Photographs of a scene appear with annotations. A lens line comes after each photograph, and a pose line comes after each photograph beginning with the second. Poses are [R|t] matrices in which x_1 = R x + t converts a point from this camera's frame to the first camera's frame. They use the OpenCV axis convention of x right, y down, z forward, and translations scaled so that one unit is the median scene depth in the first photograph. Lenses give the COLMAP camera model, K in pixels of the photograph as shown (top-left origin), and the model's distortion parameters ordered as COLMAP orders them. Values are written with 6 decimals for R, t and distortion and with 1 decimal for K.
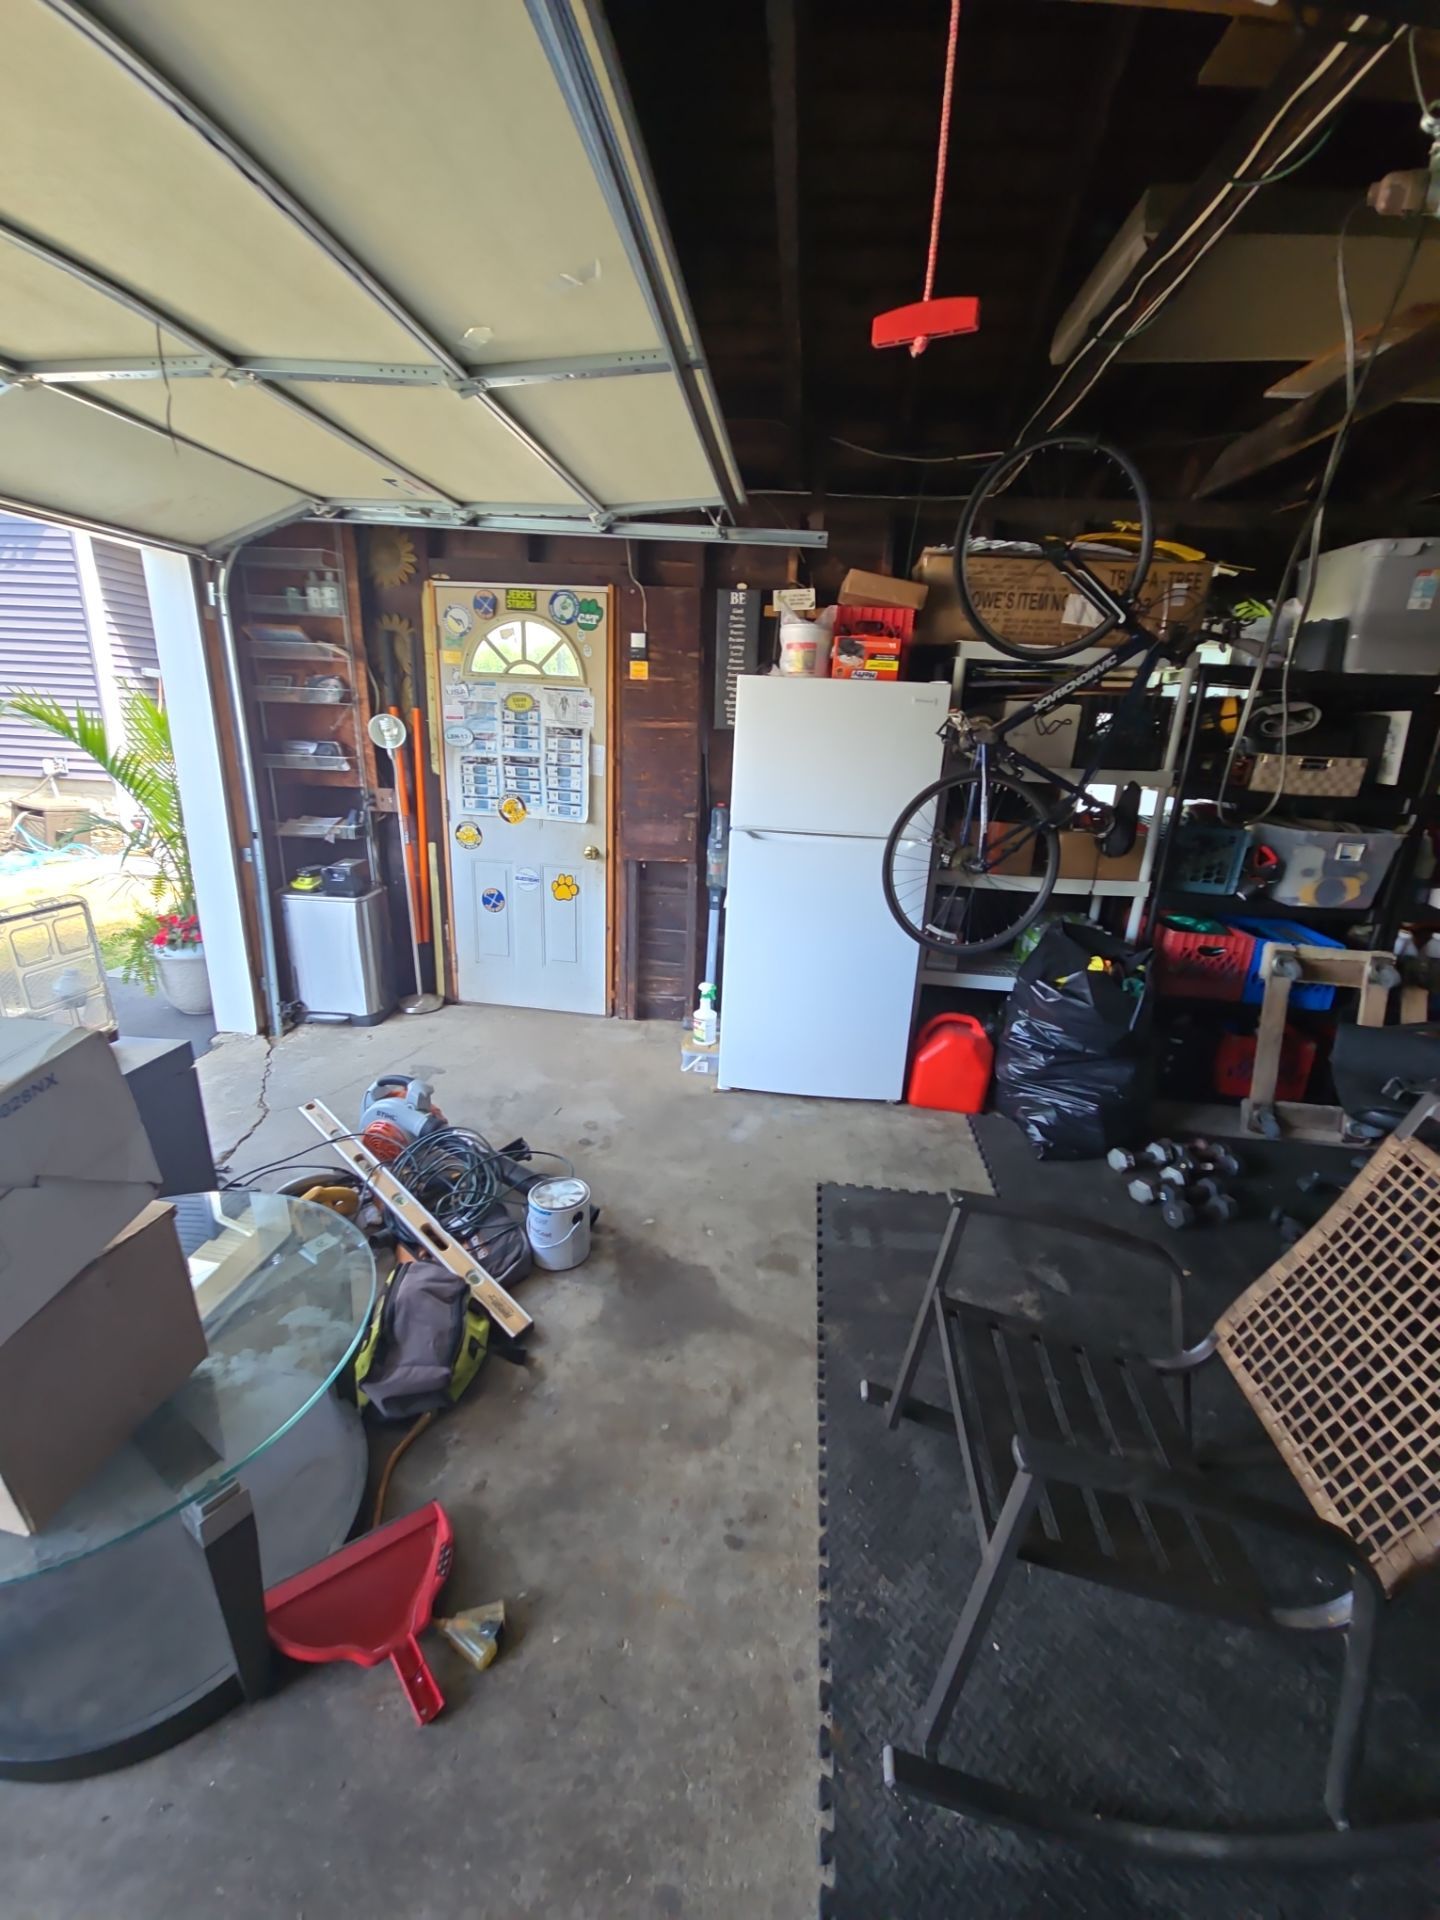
lens RADIAL K [[762.7, 0, 720.6], [0, 762.7, 959.8], [0, 0, 1]] dist [0.000717, 0.000169]
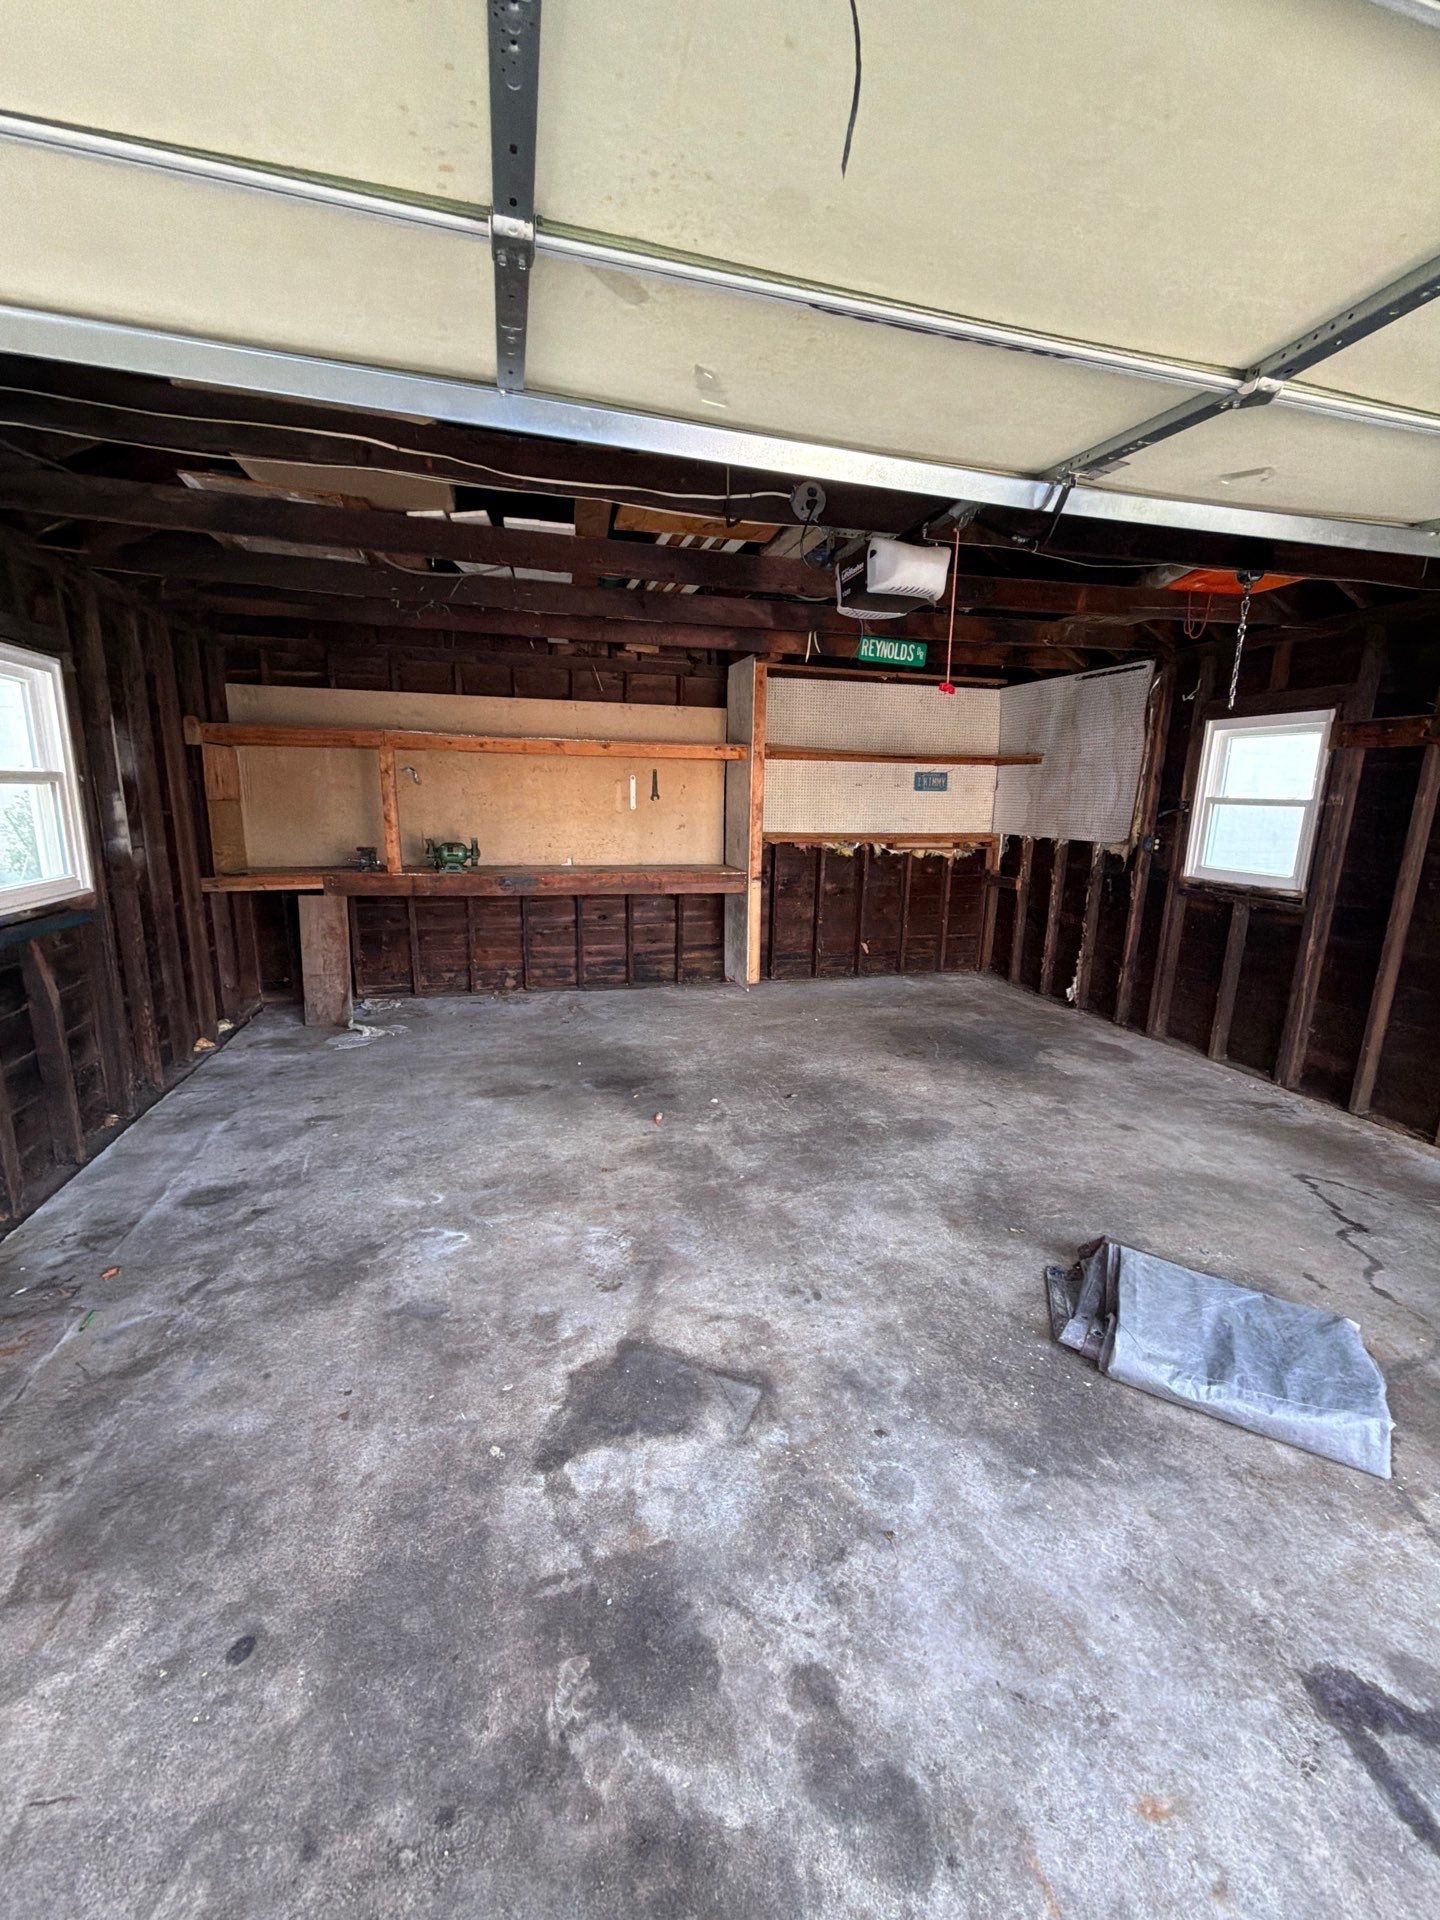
lens RADIAL K [[760.7, 0, 720.2], [0, 760.7, 961.4], [0, 0, 1]] dist [-0.000220, -0.000104]
pose [[-0.350729, -0.250189, 0.902438, -0.483829], [0.245506, 0.905384, 0.346420, -0.197521], [-0.903723, 0.343054, -0.256121, 0.553535]]
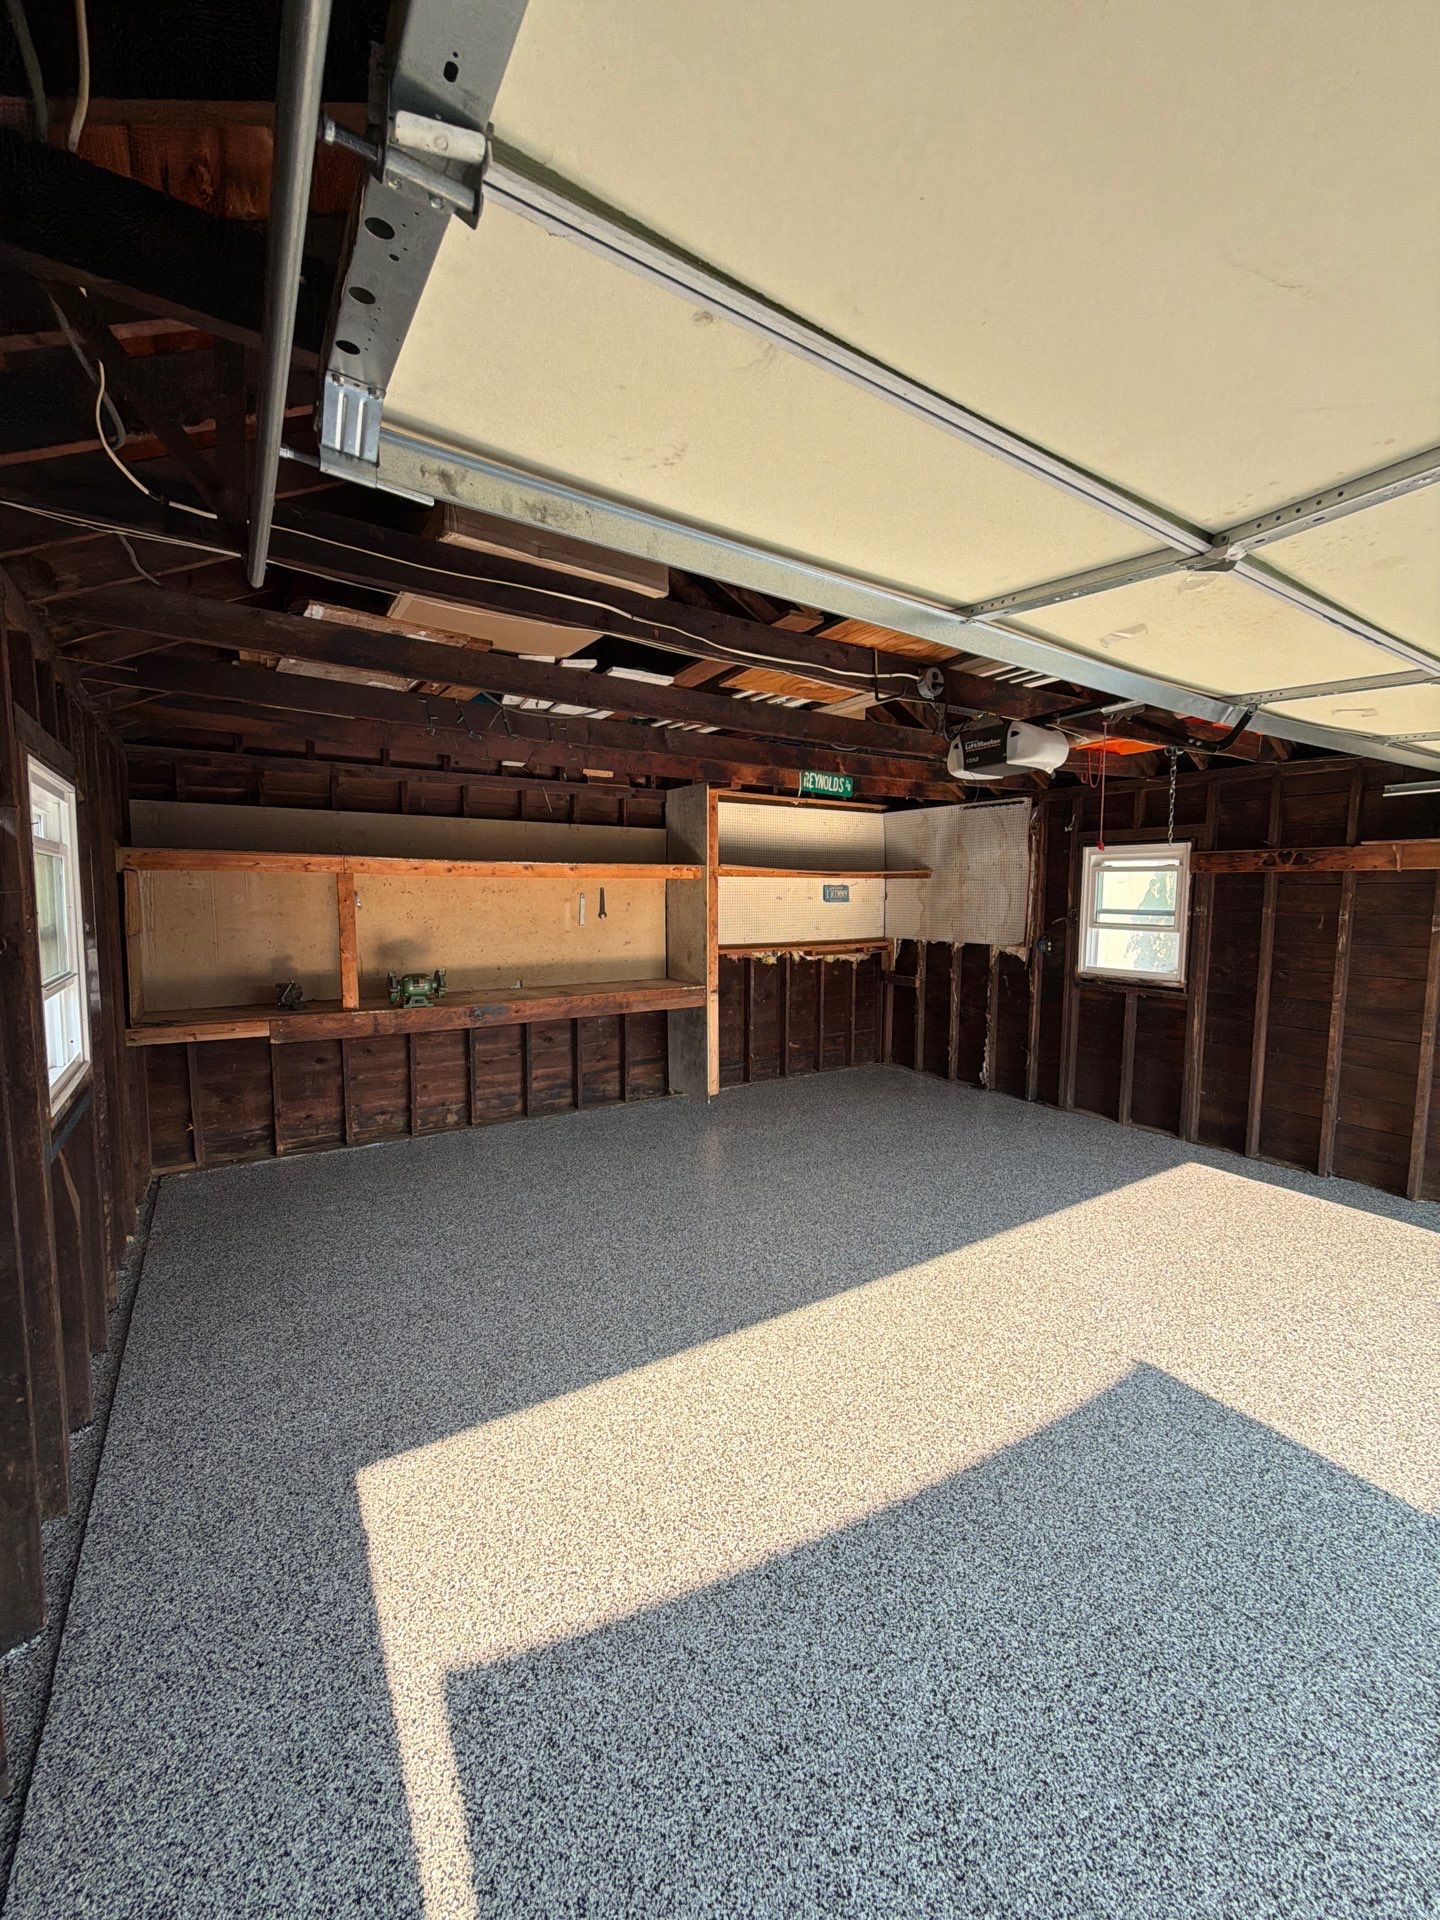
lens RADIAL K [[762.7, 0, 720.6], [0, 762.7, 959.8], [0, 0, 1]] dist [0.000717, 0.000169]
pose [[-0.618221, -0.113896, 0.777709, -0.306210], [0.204178, 0.932208, 0.298829, -0.333087], [-0.759022, 0.343534, -0.553056, 0.886345]]
